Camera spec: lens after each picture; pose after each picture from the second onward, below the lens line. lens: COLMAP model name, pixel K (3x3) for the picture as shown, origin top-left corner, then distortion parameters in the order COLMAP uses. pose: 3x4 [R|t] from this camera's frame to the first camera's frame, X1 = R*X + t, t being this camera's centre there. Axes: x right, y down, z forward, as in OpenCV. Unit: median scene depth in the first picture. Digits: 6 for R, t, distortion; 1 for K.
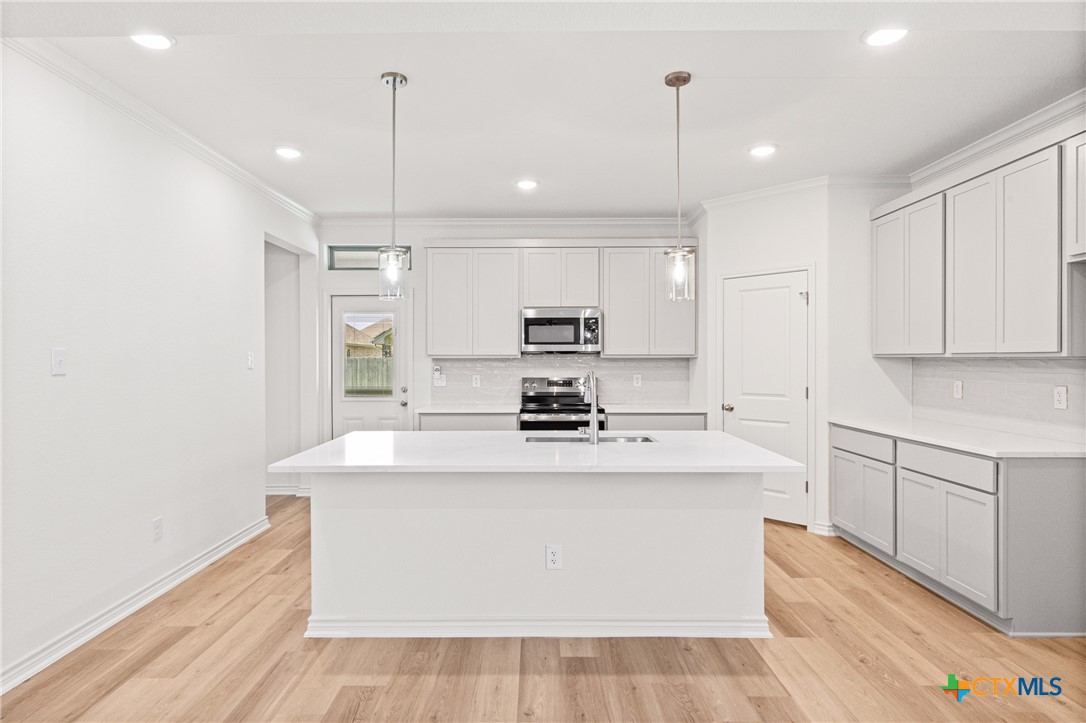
lens RADIAL K [[591.7, 0, 541.6], [0, 591.7, 362.5], [0, 0, 1]] dist [0.003833, 0.000376]
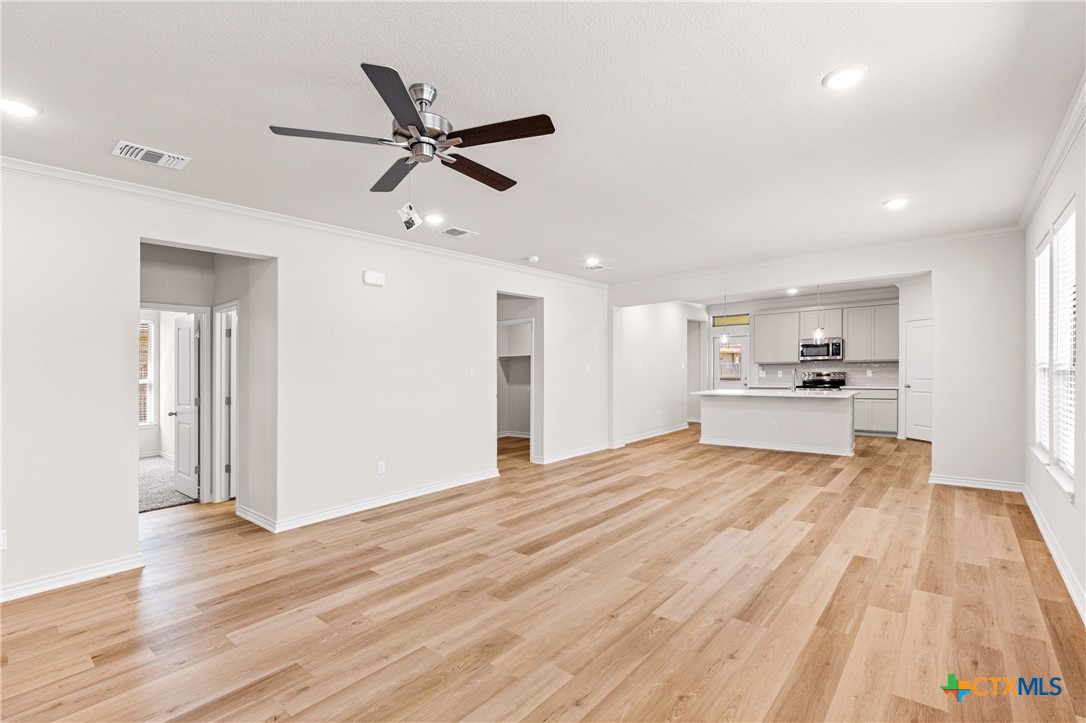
lens RADIAL K [[492.5, 0, 545.6], [0, 492.5, 384.0], [0, 0, 1]] dist [0.000138, -0.000369]
pose [[0.762533, 0.007361, -0.646907, 0.428481], [0.014809, 0.999475, 0.028830, 0.003377], [0.646779, -0.031564, 0.762024, -0.988015]]
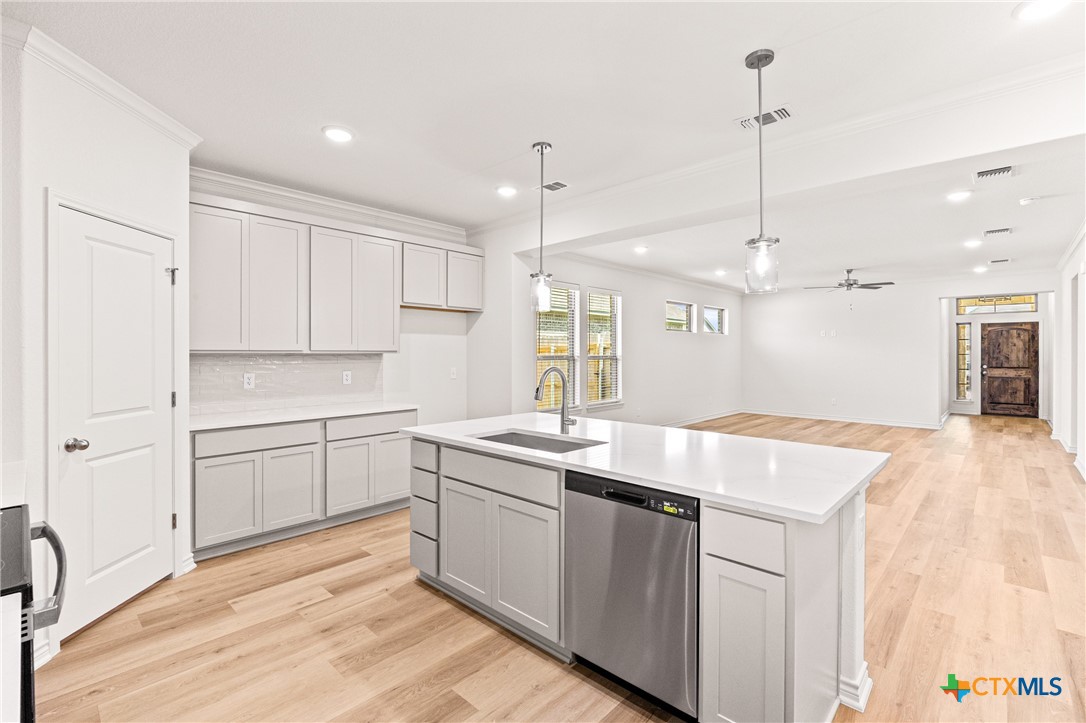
lens RADIAL K [[485.4, 0, 543.8], [0, 485.4, 354.6], [0, 0, 1]] dist [-0.001417, -0.000167]
pose [[-0.724175, 0.000204, 0.689616, -0.285254], [0.006097, 0.999963, 0.006108, -0.006701], [-0.689590, 0.008628, -0.724149, 0.954973]]
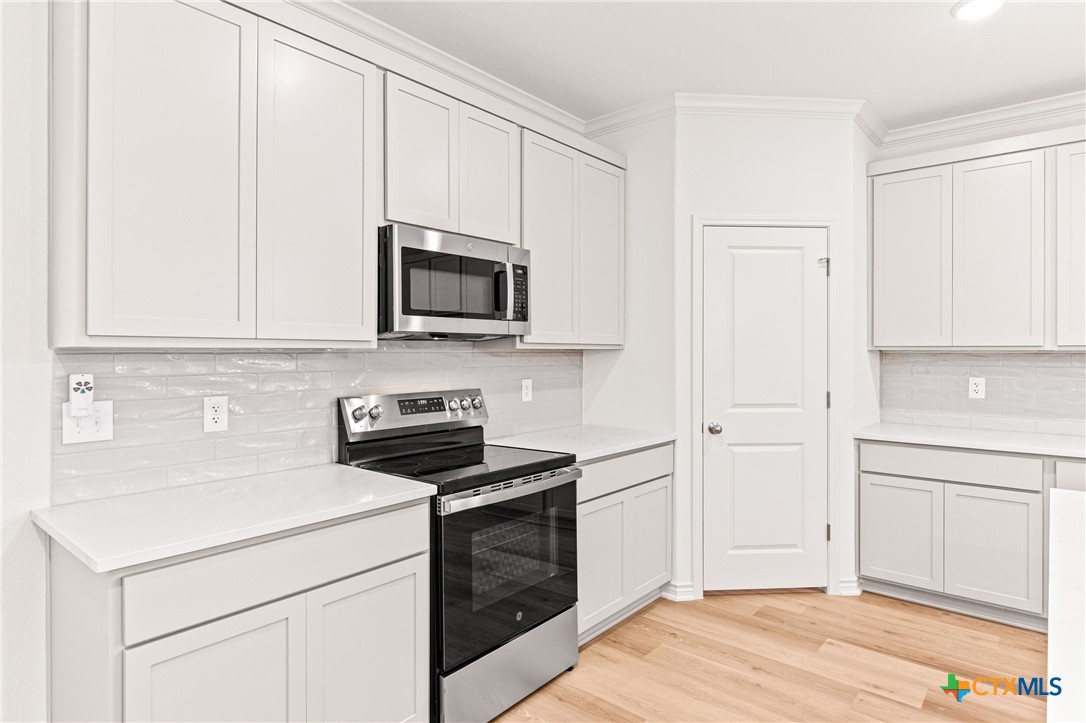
lens RADIAL K [[600.0, 0, 543.1], [0, 600.0, 351.5], [0, 0, 1]] dist [0.003410, -0.001149]
pose [[0.650356, 0.001034, 0.759629, -0.273363], [0.002365, 0.999991, -0.003386, -0.004351], [-0.759626, 0.003999, 0.650348, 0.672379]]
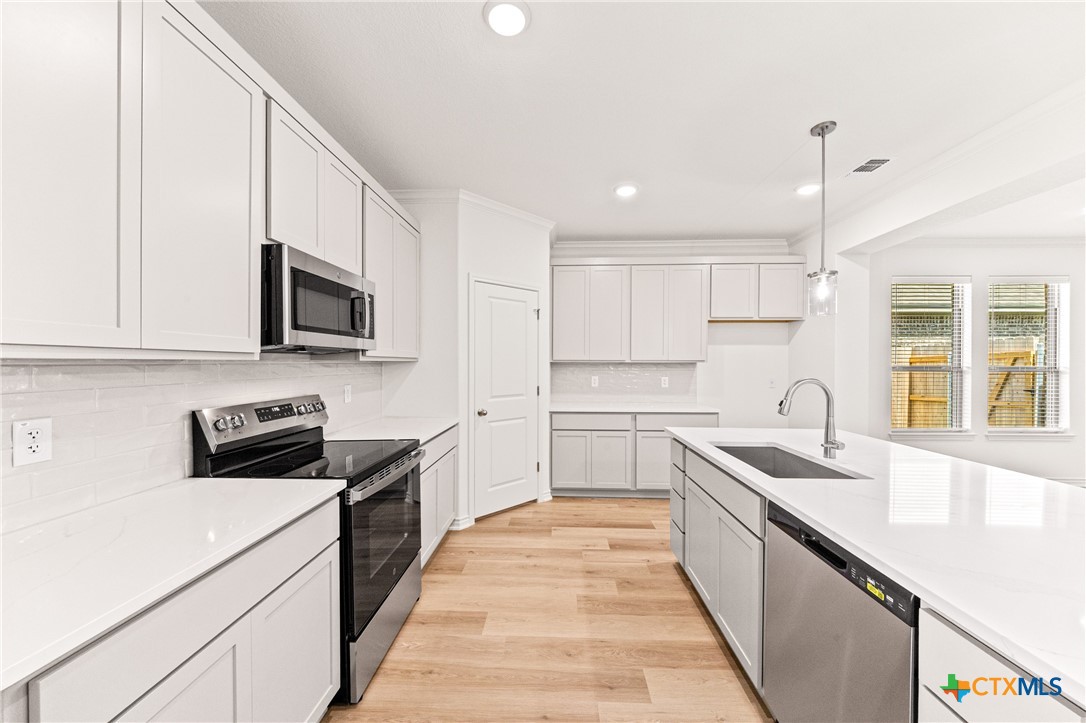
lens RADIAL K [[388.9, 0, 545.8], [0, 388.9, 363.3], [0, 0, 1]] dist [-0.001157, -0.000357]
pose [[0.039082, -0.000800, 0.999236, -0.304816], [0.003855, 0.999992, 0.000650, -0.005311], [-0.999229, 0.003827, 0.039085, 0.809269]]
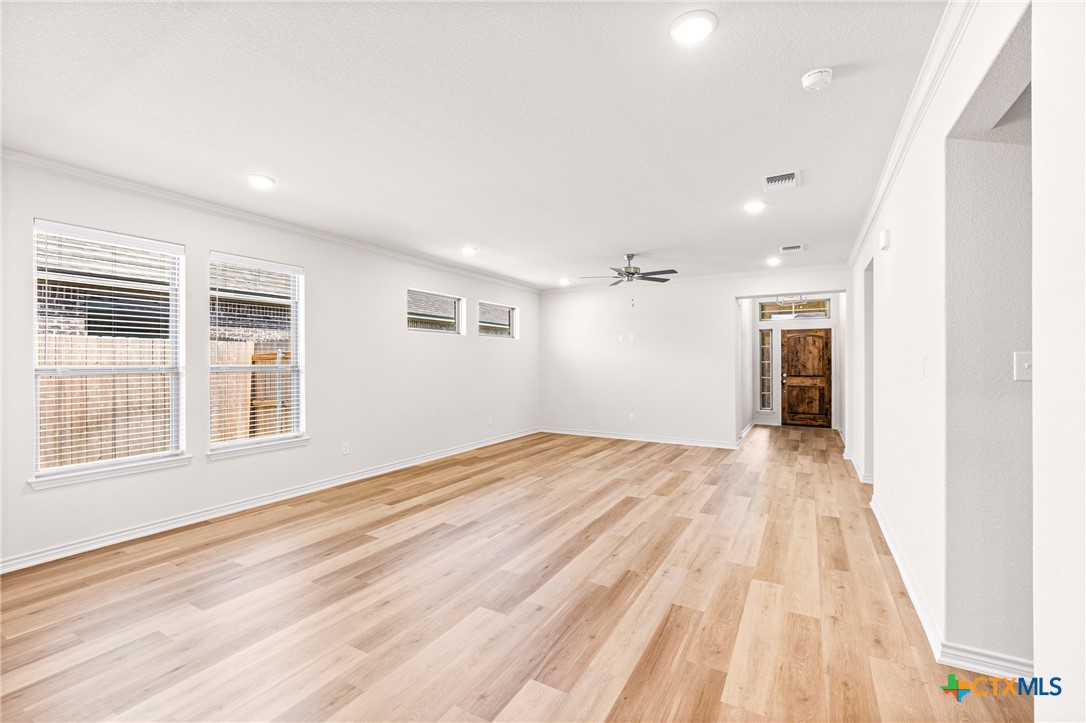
lens RADIAL K [[460.4, 0, 543.5], [0, 460.4, 360.4], [0, 0, 1]] dist [0.001499, -0.000255]
pose [[-0.866092, 0.003974, 0.499869, -0.307452], [0.006434, 0.999974, 0.003197, -0.003439], [-0.499844, 0.005985, -0.866095, 0.309368]]
